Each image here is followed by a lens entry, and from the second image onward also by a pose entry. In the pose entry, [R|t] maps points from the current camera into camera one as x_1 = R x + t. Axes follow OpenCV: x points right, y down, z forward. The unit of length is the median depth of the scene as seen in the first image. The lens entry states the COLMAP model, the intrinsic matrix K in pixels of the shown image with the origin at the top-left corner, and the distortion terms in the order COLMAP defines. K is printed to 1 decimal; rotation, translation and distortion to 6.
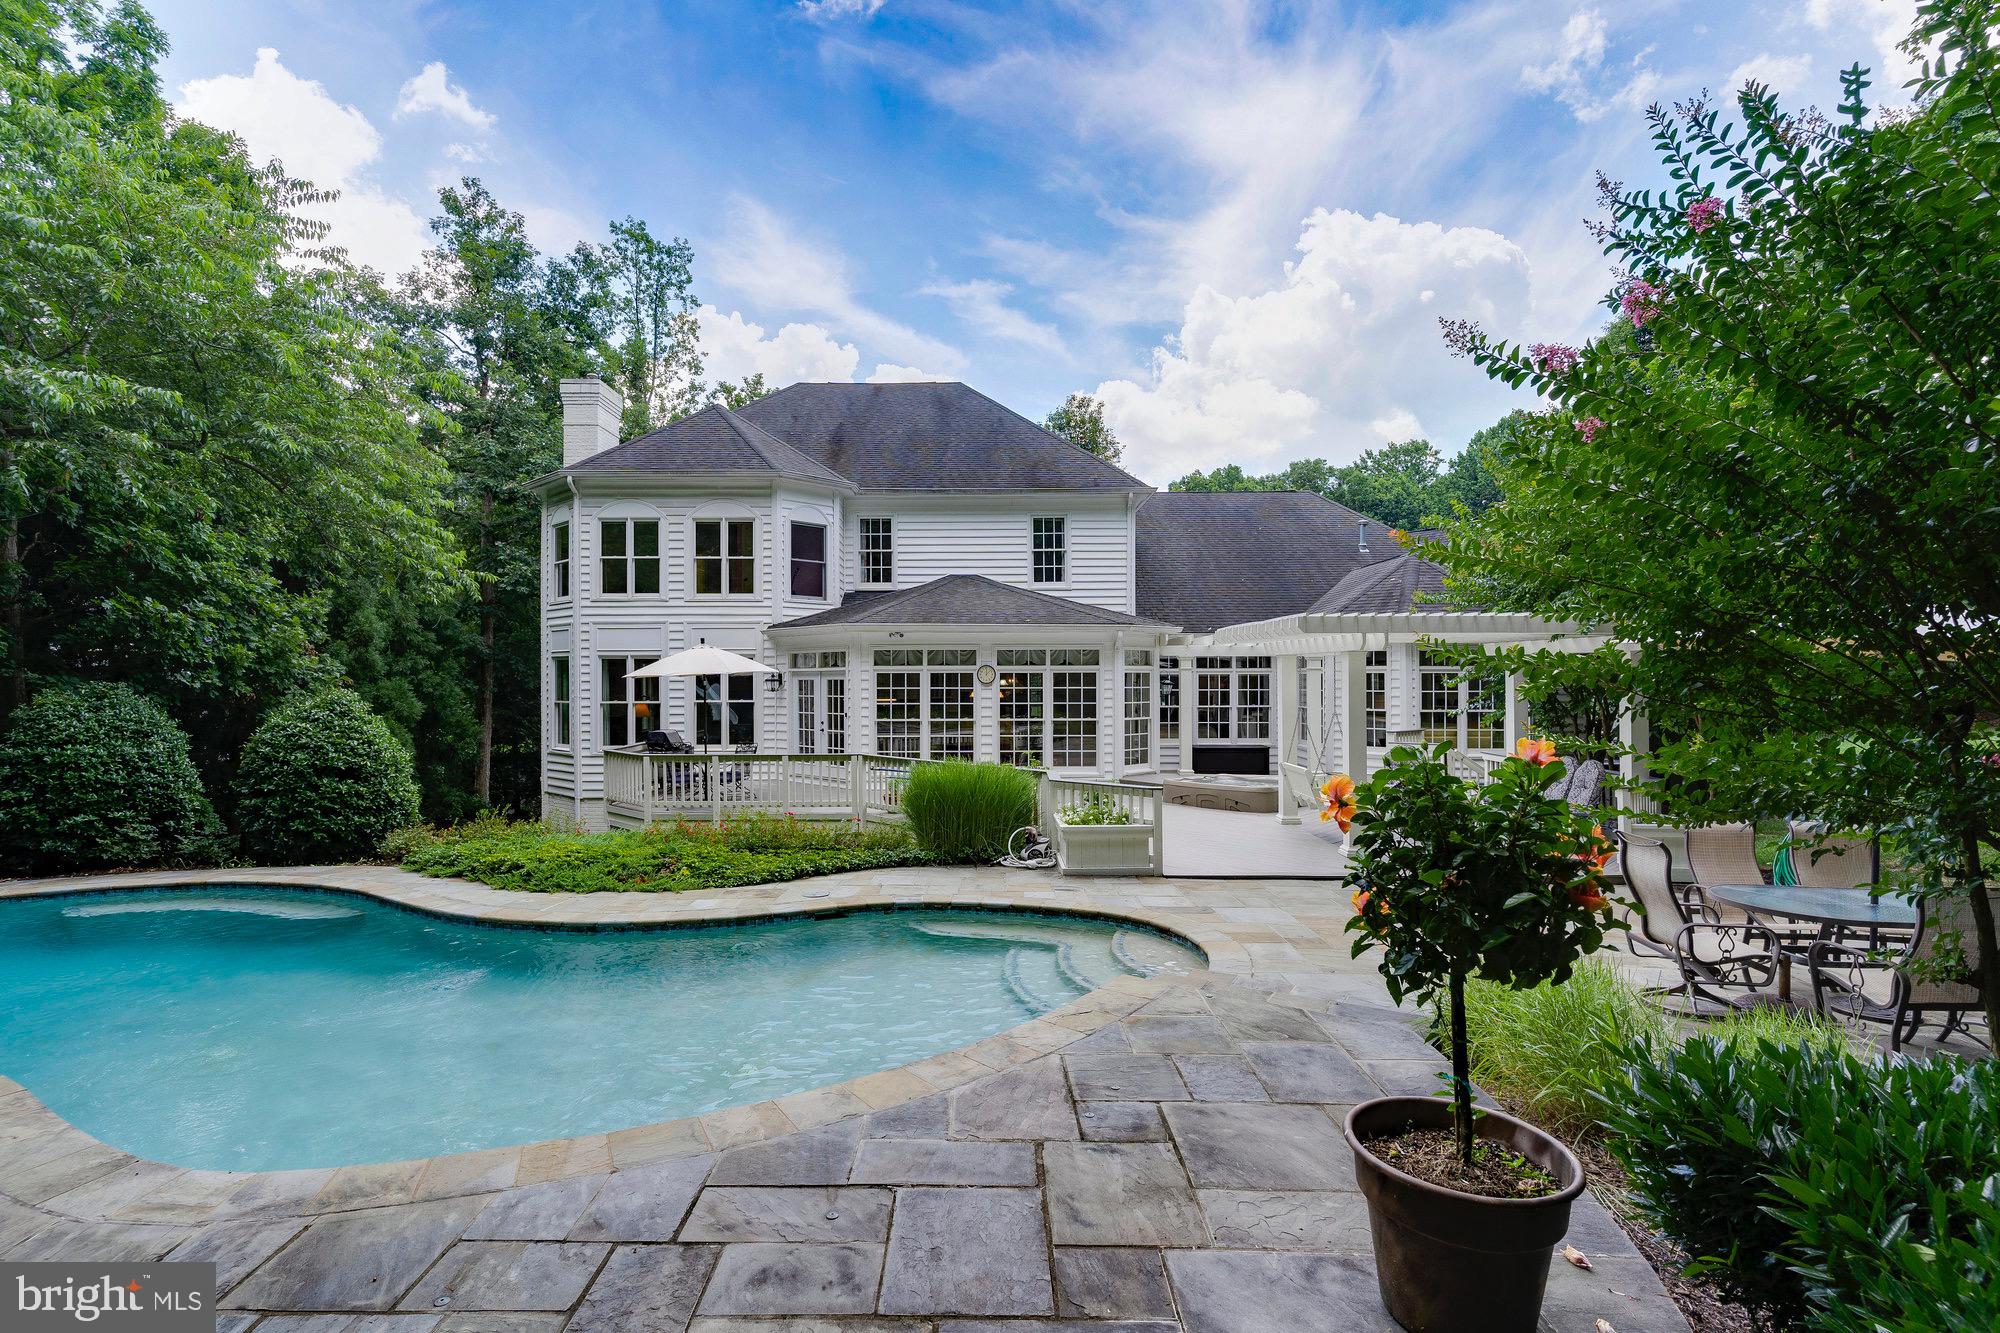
lens RADIAL K [[1126.6, 0, 973.3], [0, 1126.6, 672.0], [0, 0, 1]] dist [0.004963, 0.000680]
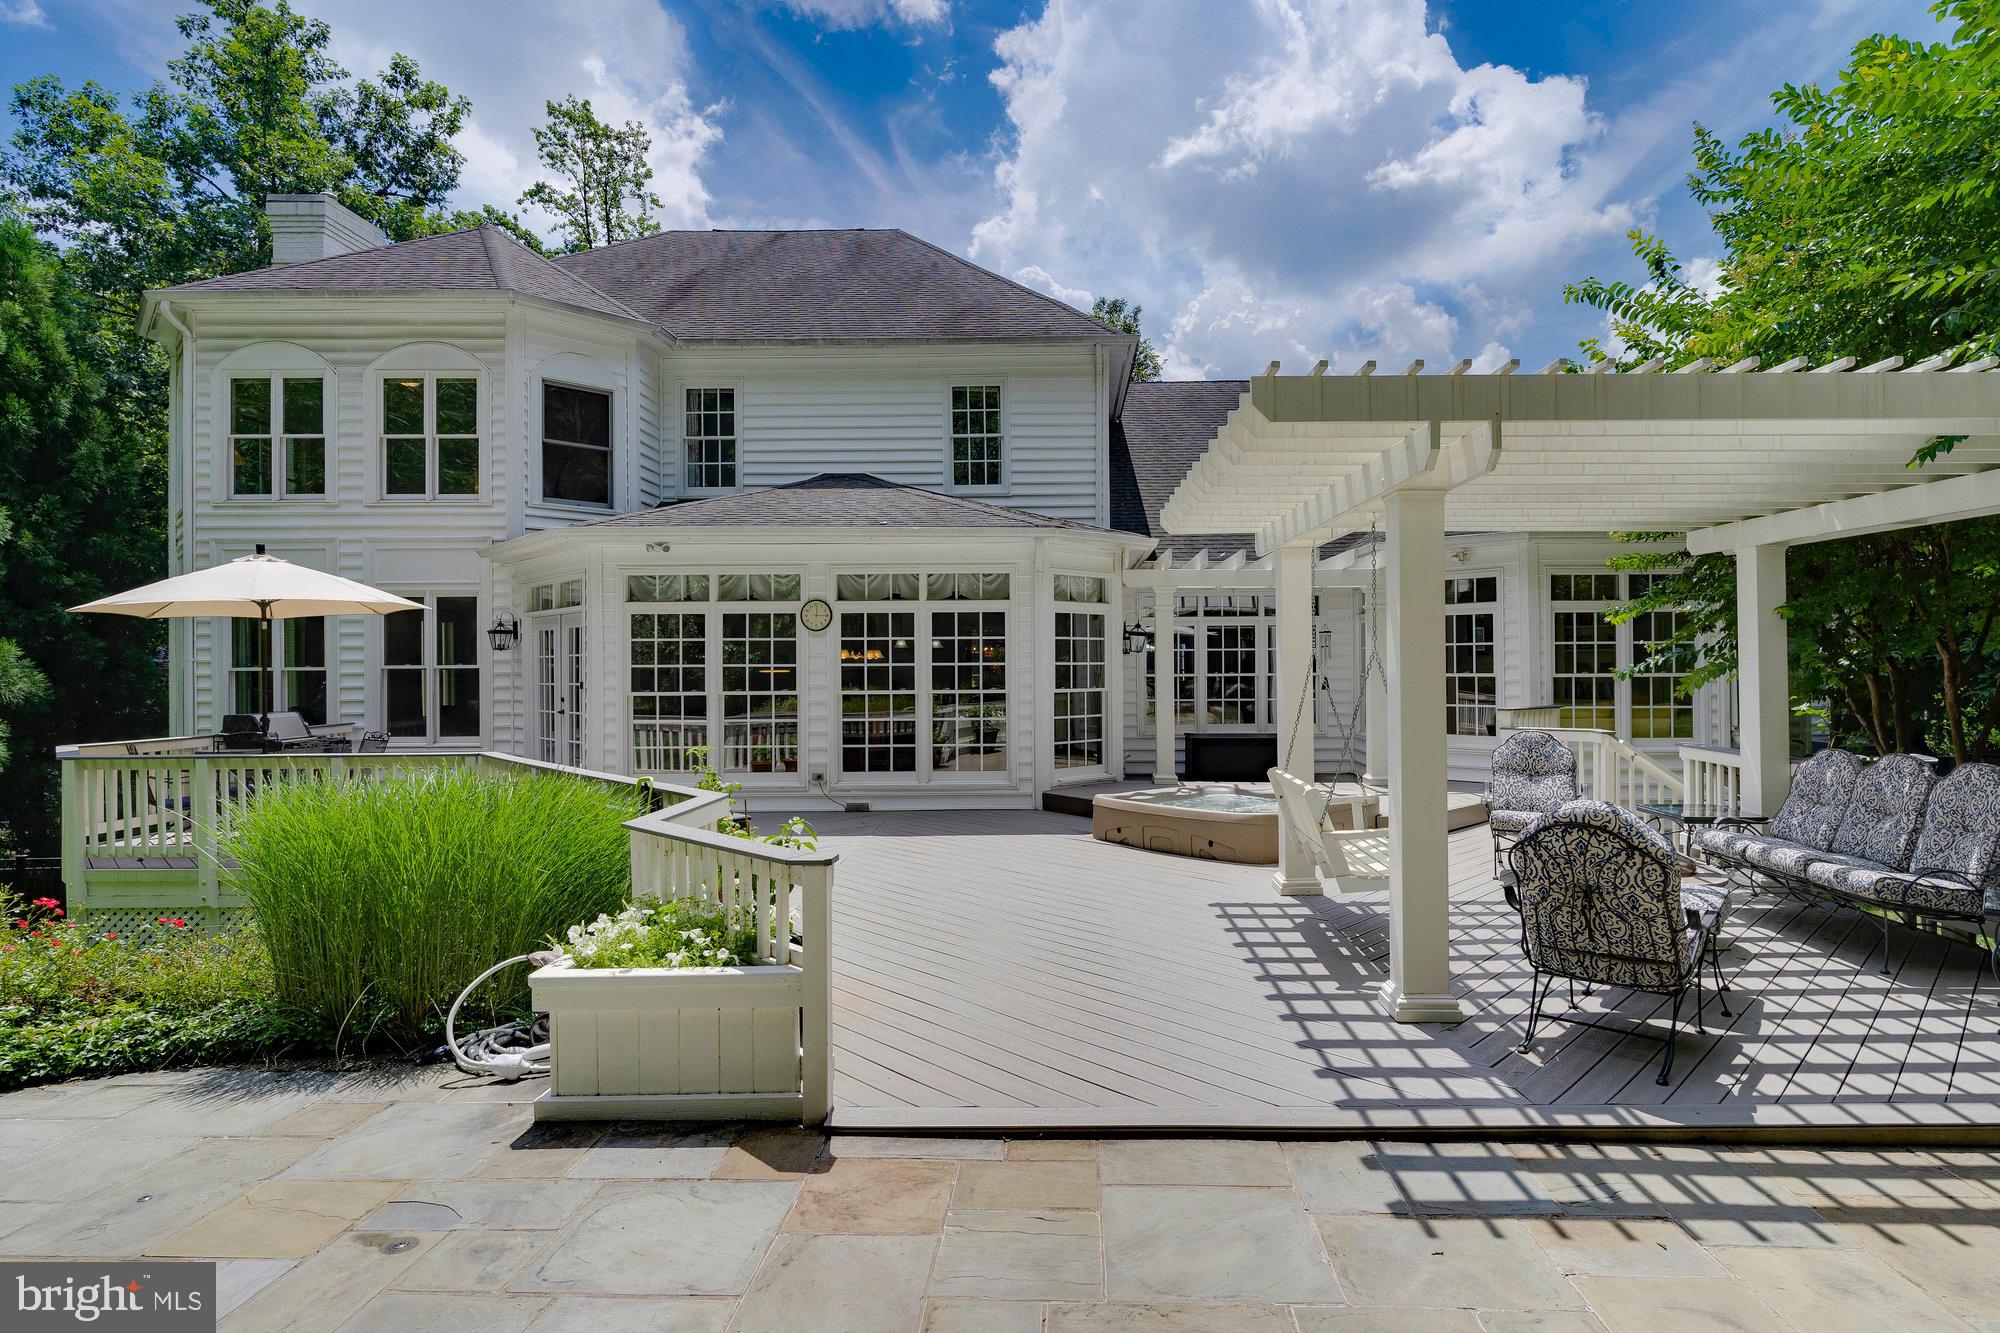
lens RADIAL K [[1099.3, 0, 1073.3], [0, 1099.3, 672.8], [0, 0, 1]] dist [-0.002965, 0.001245]
pose [[0.999874, -0.004484, -0.015233, 0.144377], [0.004629, 0.999944, 0.009511, 0.025327], [0.015189, -0.009581, 0.999839, 0.395829]]
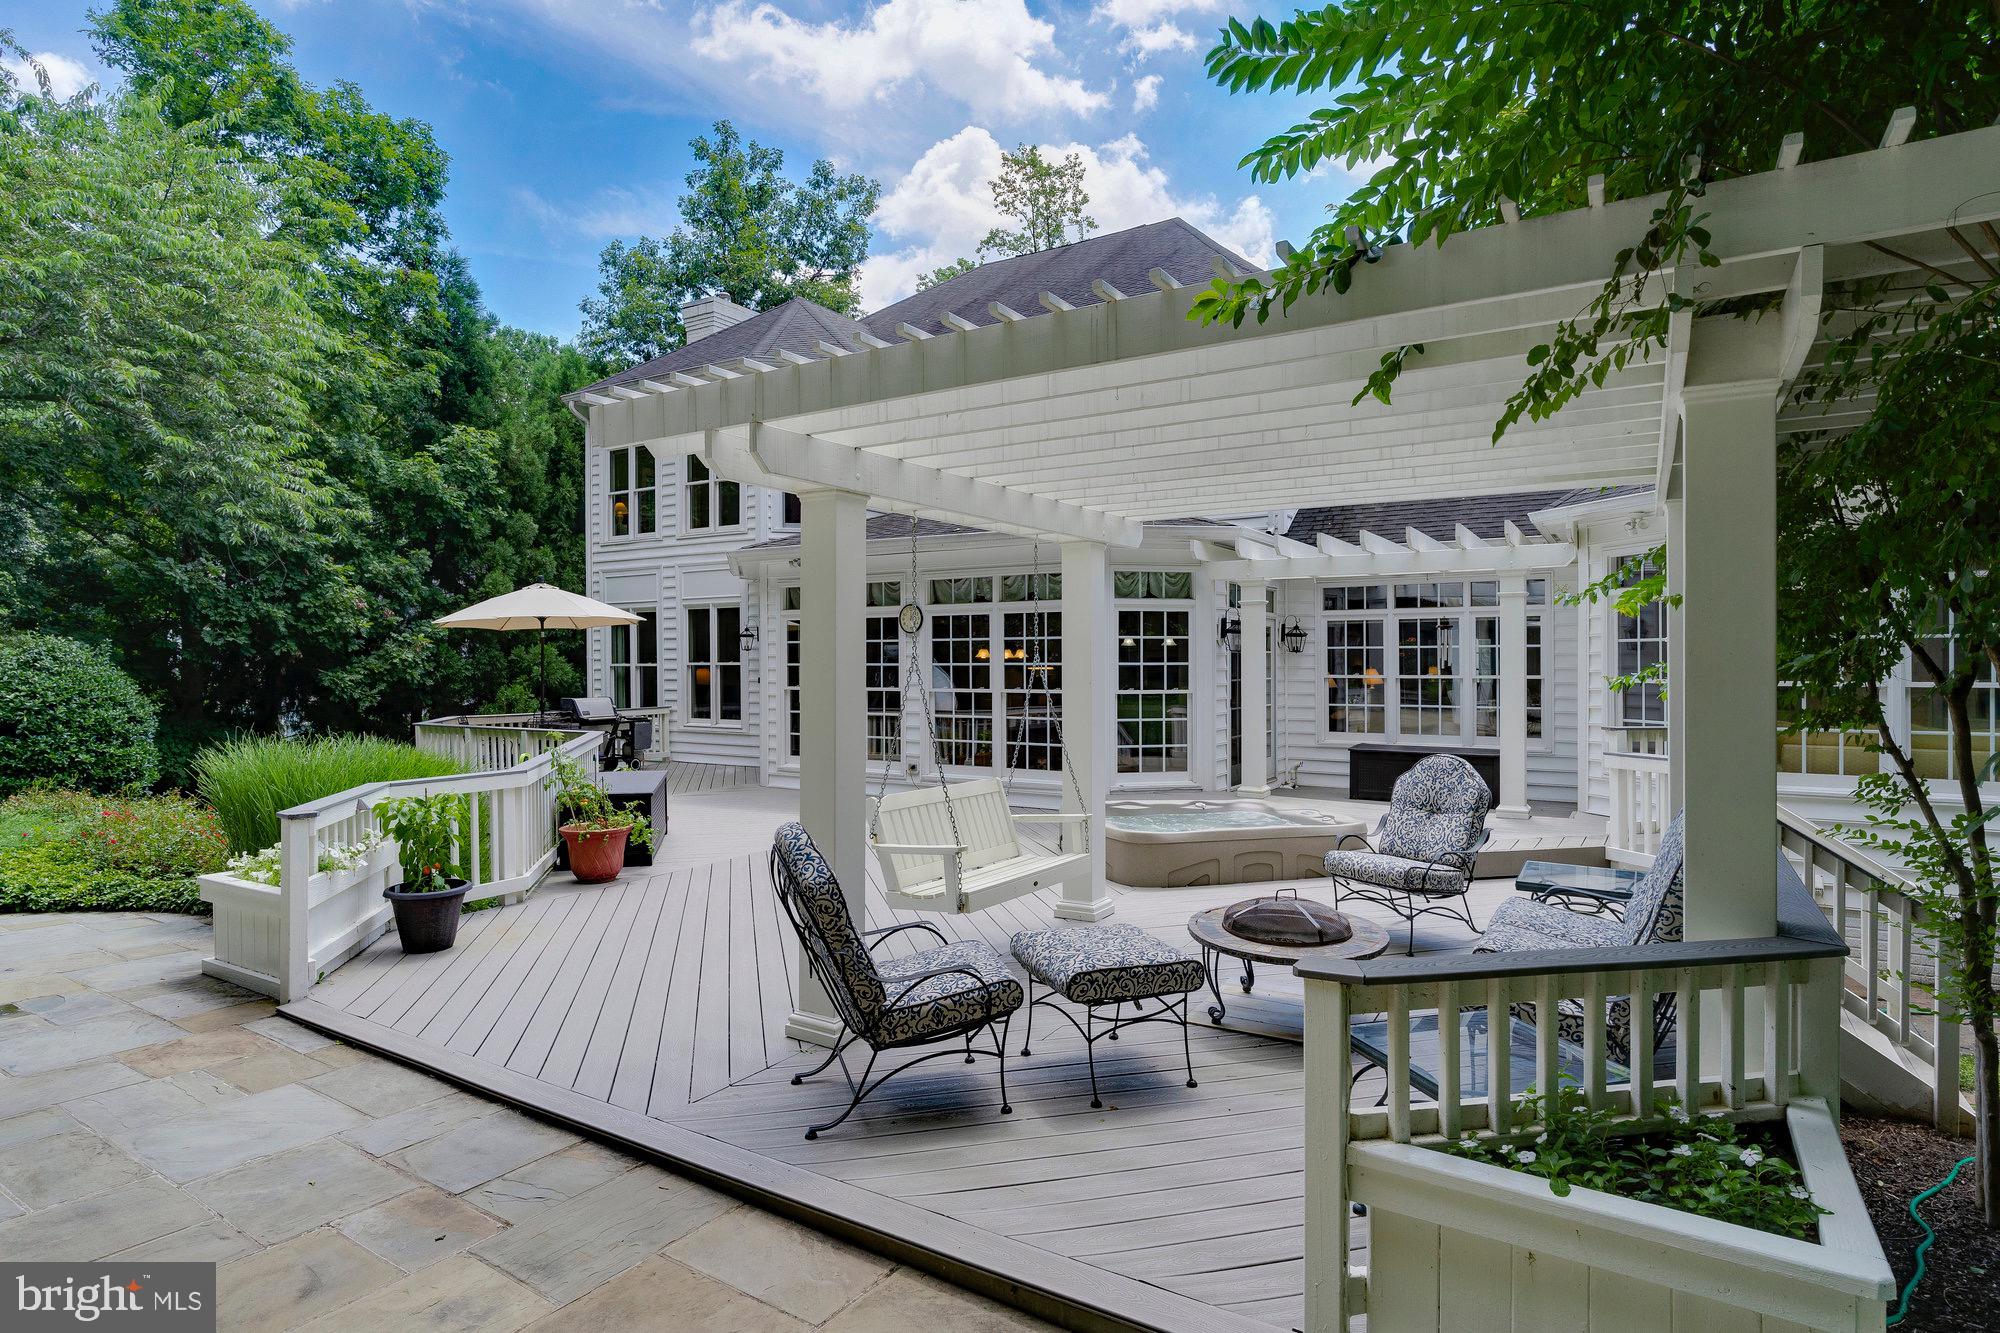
lens RADIAL K [[1126.6, 0, 973.3], [0, 1126.6, 672.0], [0, 0, 1]] dist [0.004963, 0.000680]
pose [[0.816066, 0.004481, -0.577942, 0.382735], [0.002318, 0.999937, 0.011025, 0.023559], [0.577955, -0.010336, 0.816003, 0.461778]]
